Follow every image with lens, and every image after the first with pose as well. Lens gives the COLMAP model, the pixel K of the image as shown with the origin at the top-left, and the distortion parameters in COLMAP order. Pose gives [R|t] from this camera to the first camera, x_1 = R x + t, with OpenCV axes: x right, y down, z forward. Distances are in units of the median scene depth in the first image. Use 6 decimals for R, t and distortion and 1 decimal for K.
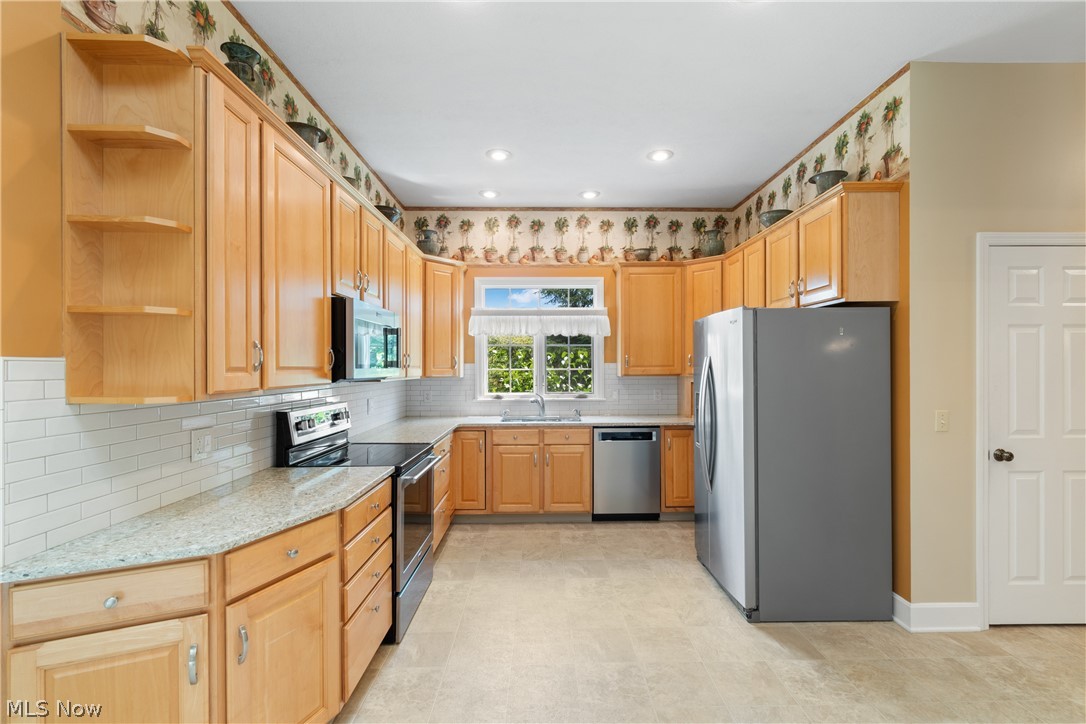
lens RADIAL K [[485.5, 0, 543.7], [0, 485.5, 364.6], [0, 0, 1]] dist [-0.000297, -0.000023]
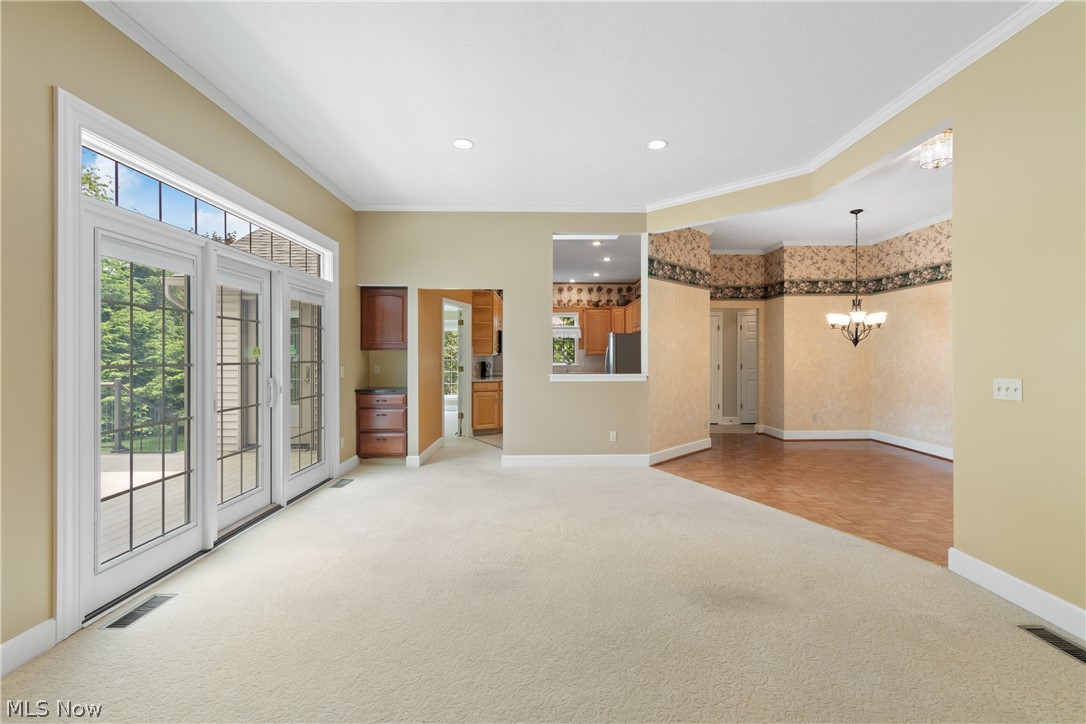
lens RADIAL K [[485.5, 0, 543.7], [0, 485.5, 356.3], [0, 0, 1]] dist [-0.000297, -0.000023]
pose [[0.999989, 0.001308, -0.004424, -0.033792], [-0.001254, 0.999926, 0.012124, 0.000353], [0.004440, -0.012118, 0.999917, -1.324579]]
